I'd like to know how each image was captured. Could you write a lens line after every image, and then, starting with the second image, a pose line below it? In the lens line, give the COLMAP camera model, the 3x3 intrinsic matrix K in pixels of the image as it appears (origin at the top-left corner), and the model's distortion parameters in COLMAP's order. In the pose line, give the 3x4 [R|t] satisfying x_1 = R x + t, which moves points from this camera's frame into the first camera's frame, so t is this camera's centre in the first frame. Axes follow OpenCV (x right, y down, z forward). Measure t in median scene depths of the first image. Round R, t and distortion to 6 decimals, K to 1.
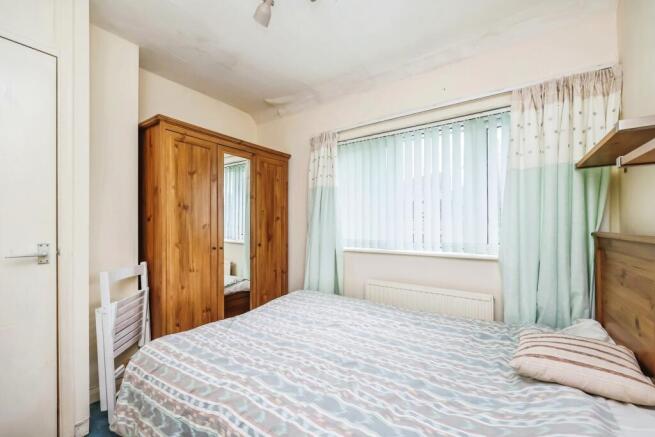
lens RADIAL K [[263.4, 0, 328.9], [0, 263.4, 224.6], [0, 0, 1]] dist [-0.001209, -0.000202]
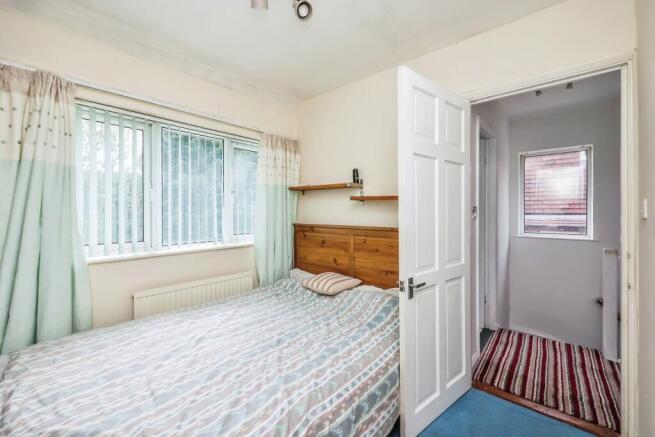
lens RADIAL K [[264.7, 0, 325.9], [0, 264.7, 208.7], [0, 0, 1]] dist [-0.000244, -0.000043]
pose [[0.142019, 0.012957, 0.989779, -0.888463], [0.000007, 0.999914, -0.013091, -0.054328], [-0.989864, 0.001866, 0.142007, 0.496160]]
